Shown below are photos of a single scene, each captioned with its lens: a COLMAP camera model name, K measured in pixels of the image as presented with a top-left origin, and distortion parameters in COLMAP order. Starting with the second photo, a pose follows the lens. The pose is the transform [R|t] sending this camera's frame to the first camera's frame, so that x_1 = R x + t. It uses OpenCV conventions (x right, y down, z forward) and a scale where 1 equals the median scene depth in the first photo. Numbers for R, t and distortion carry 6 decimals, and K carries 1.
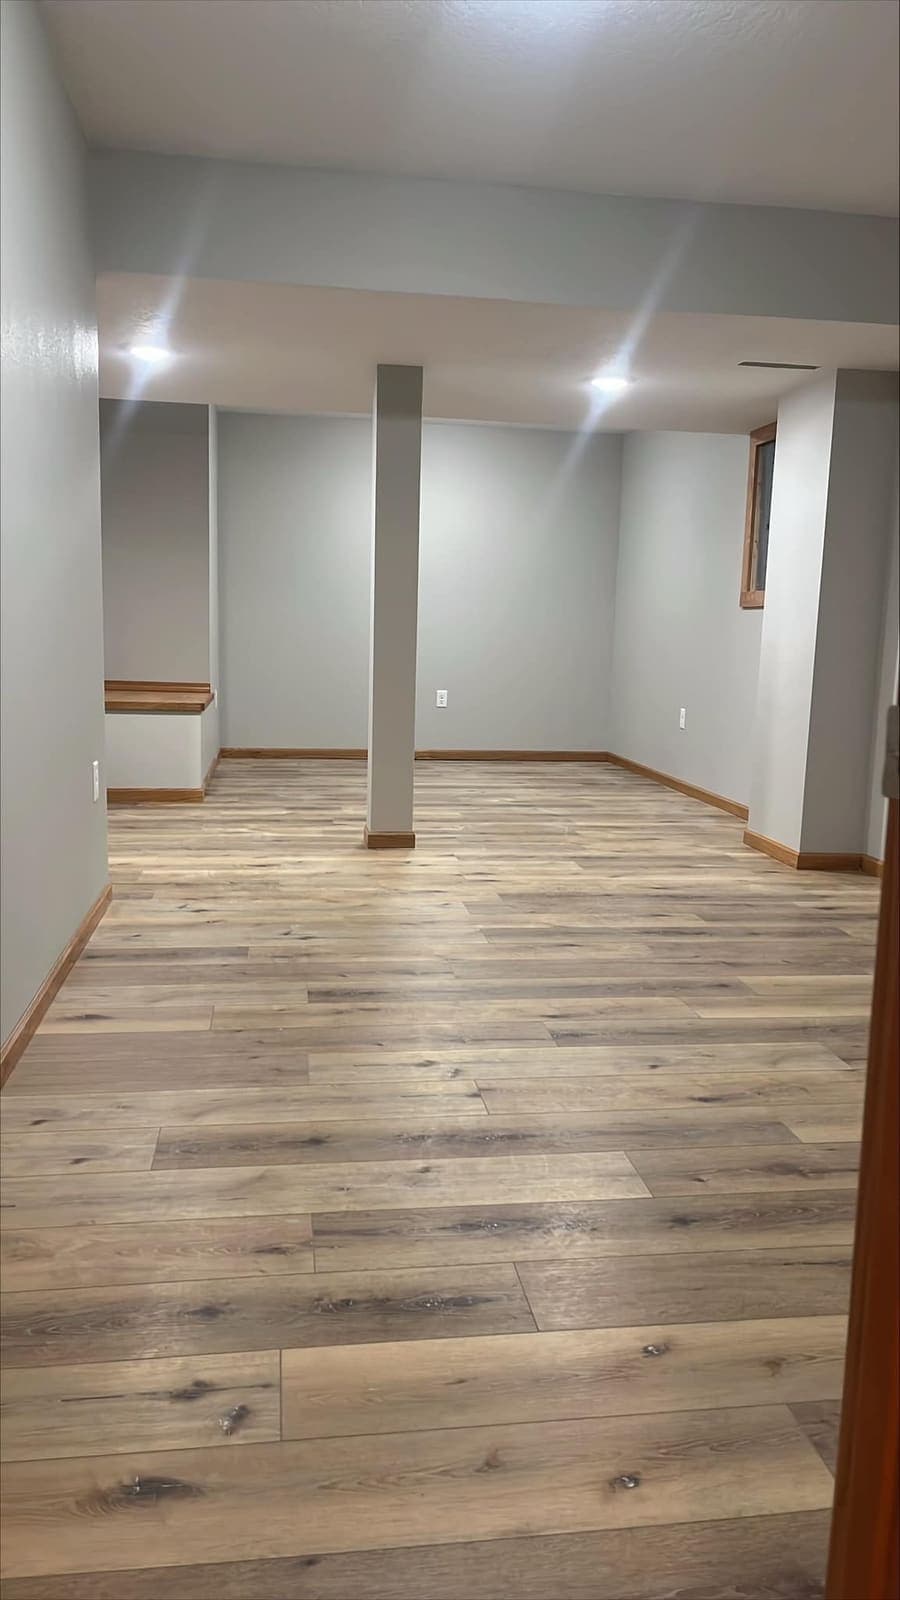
lens RADIAL K [[1182.4, 0, 450.0], [0, 1182.4, 800.0], [0, 0, 1]] dist [-0.002481, -0.000192]
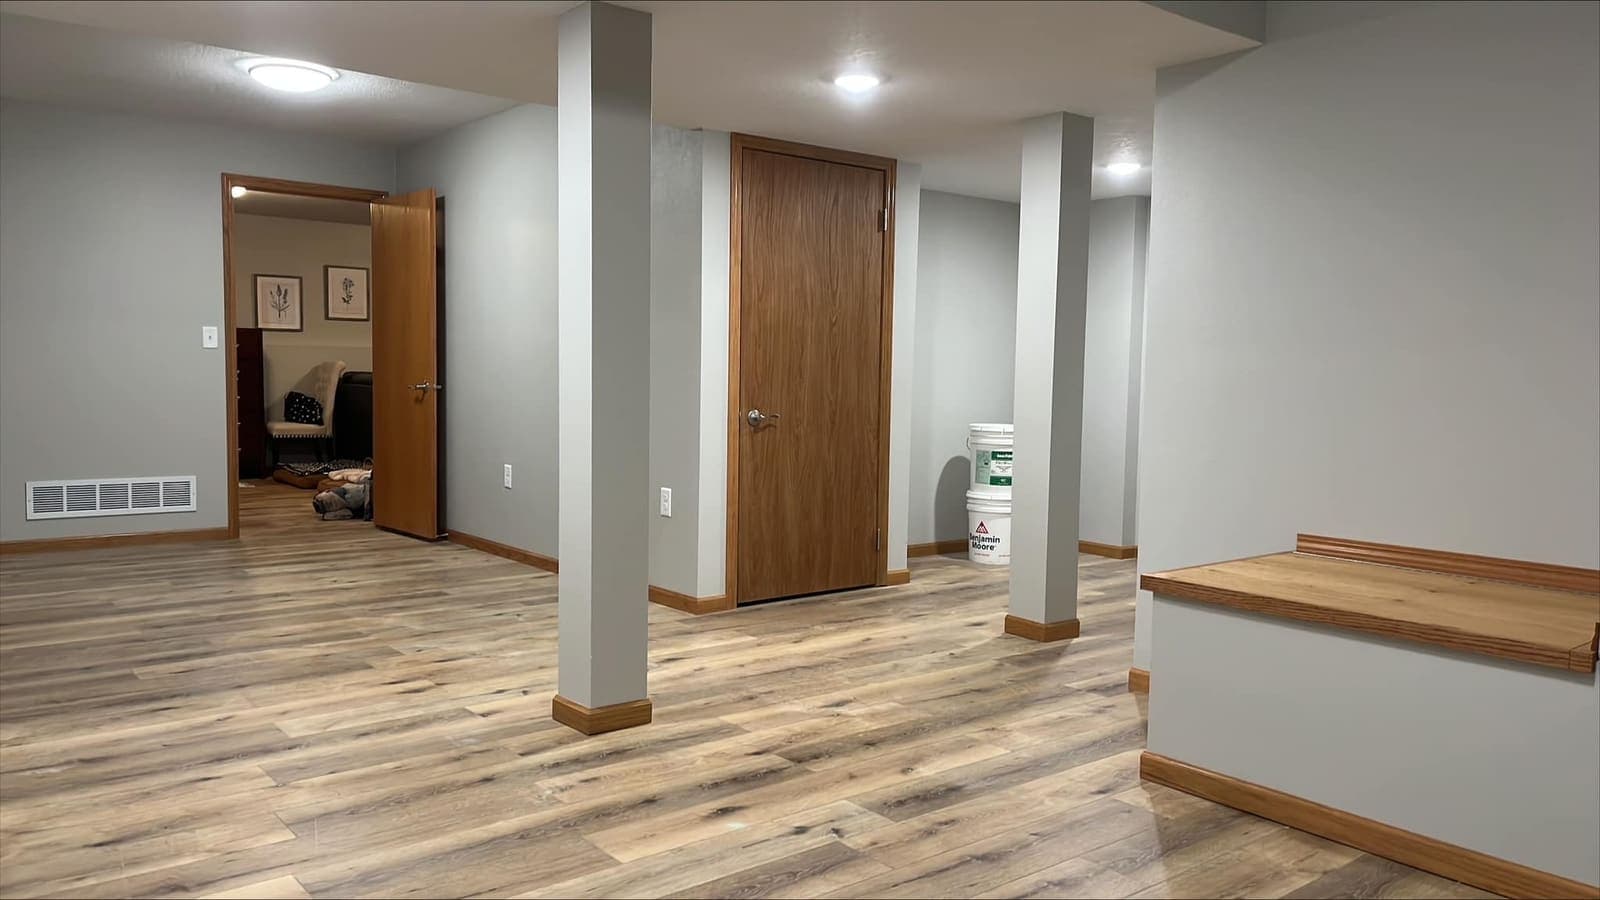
lens RADIAL K [[1182.4, 0, 800.0], [0, 1182.4, 450.0], [0, 0, 1]] dist [-0.002481, -0.000192]
pose [[-0.859293, -0.003052, -0.511474, 0.222958], [-0.117075, 0.974608, 0.190876, -0.292716], [0.497904, 0.223899, -0.837831, 1.872933]]
